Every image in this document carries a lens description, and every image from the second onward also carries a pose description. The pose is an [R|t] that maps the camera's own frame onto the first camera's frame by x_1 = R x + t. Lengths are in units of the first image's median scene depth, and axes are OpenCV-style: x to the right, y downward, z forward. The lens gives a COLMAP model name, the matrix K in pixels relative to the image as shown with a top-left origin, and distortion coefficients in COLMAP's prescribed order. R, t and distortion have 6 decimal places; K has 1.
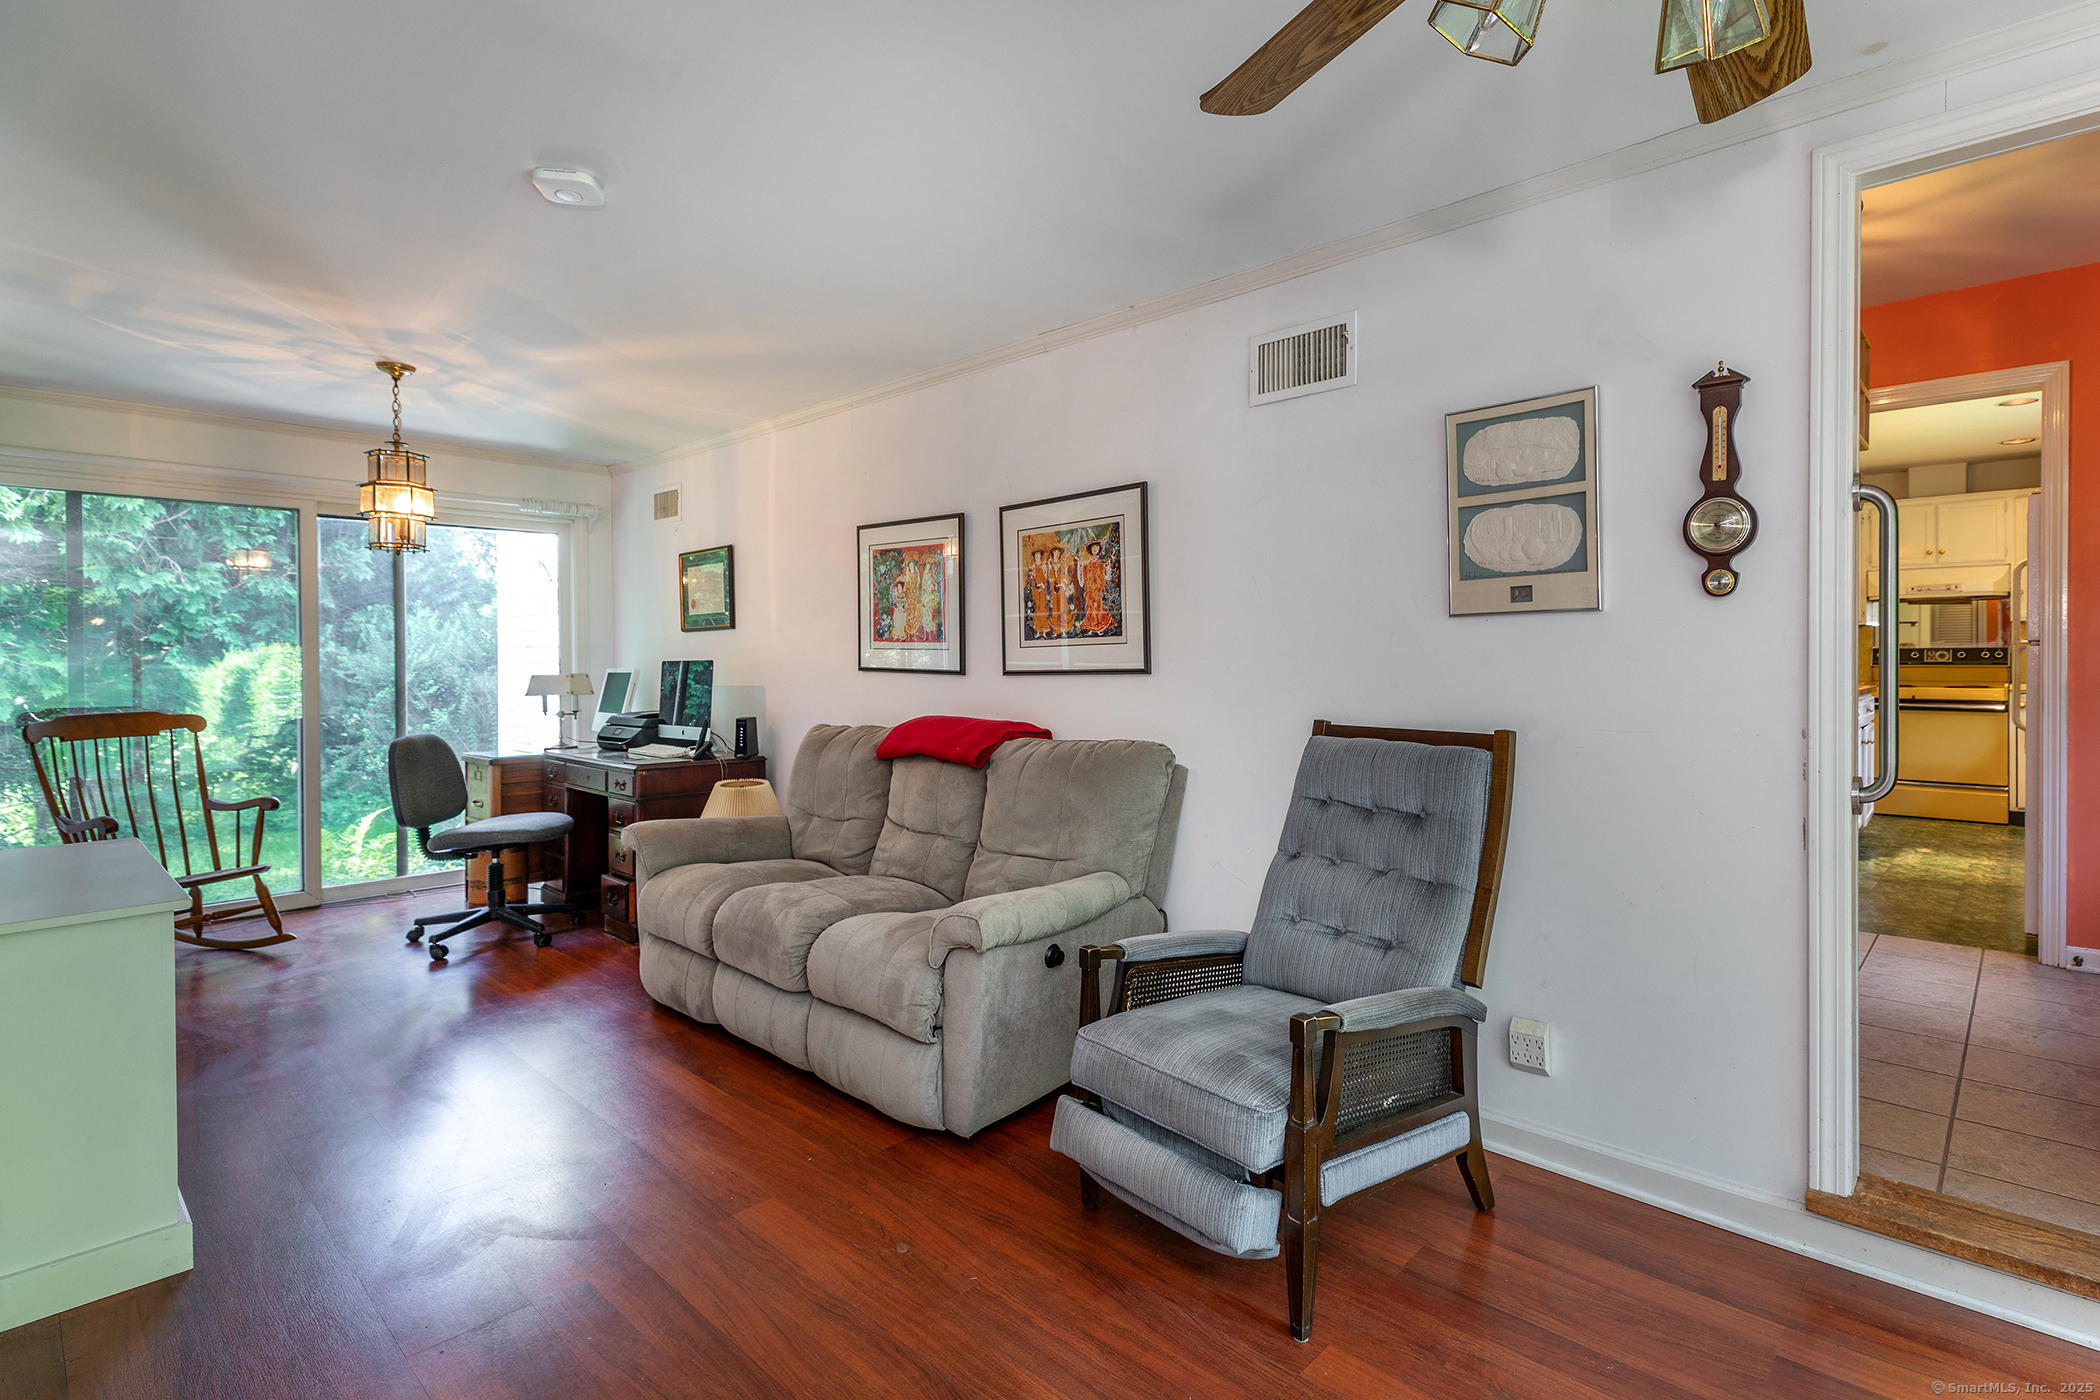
lens RADIAL K [[1015.2, 0, 1050.7], [0, 1015.2, 657.3], [0, 0, 1]] dist [-0.000254, -0.000037]
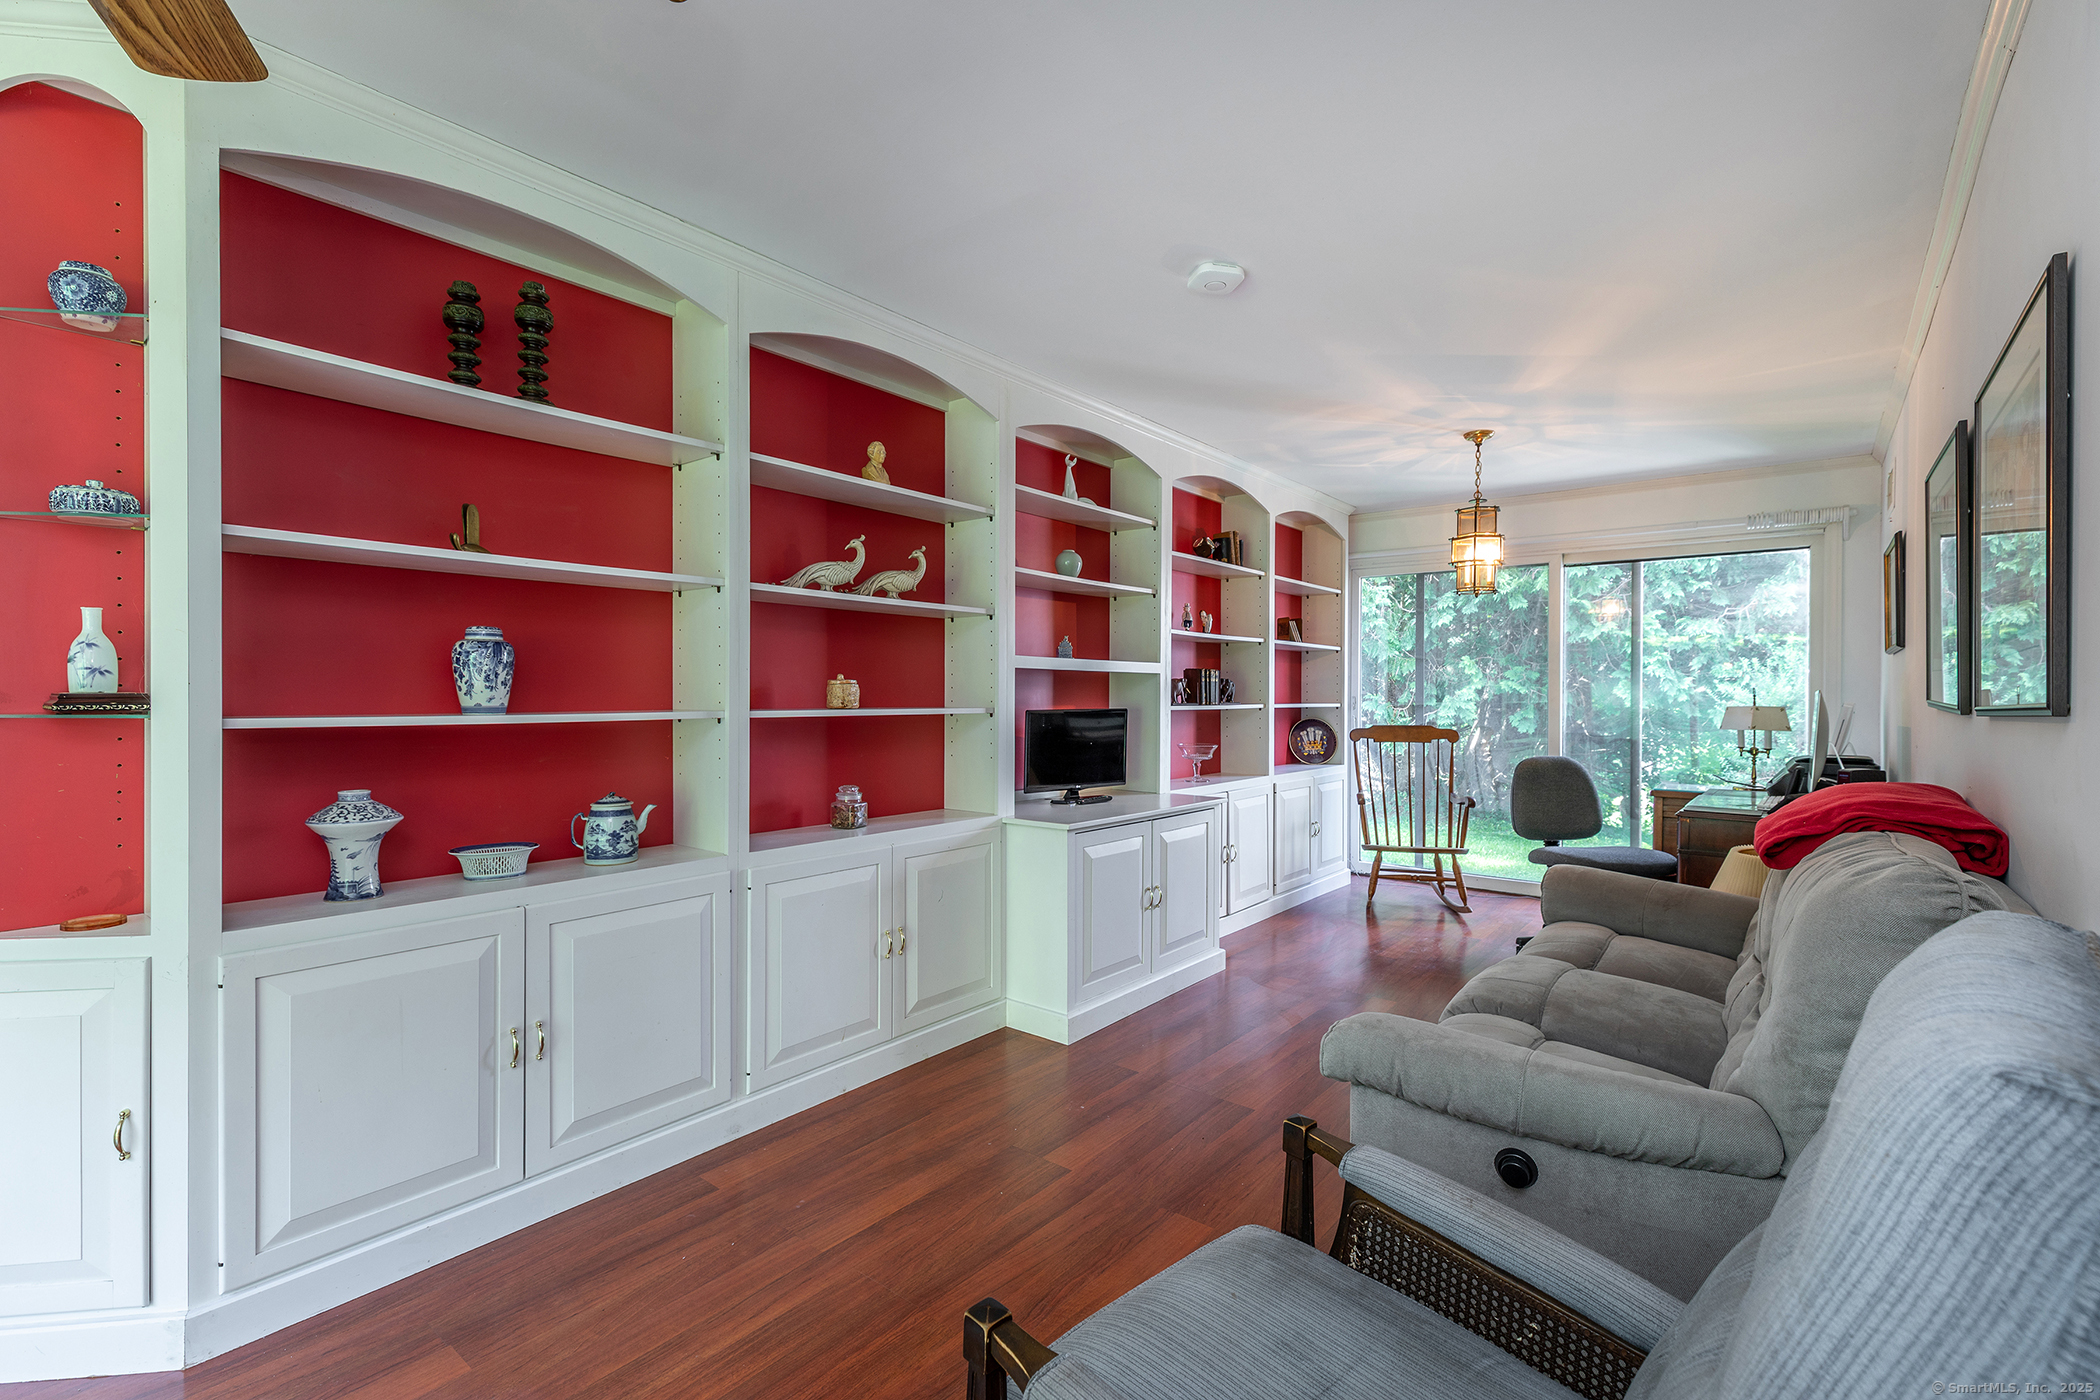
lens RADIAL K [[886.4, 0, 1052.8], [0, 886.4, 689.9], [0, 0, 1]] dist [-0.000023, -0.000002]
pose [[0.071239, 0.005568, -0.997444, 0.383711], [-0.013607, 0.999897, 0.004610, 0.008680], [0.997366, 0.013244, 0.071307, 0.517032]]
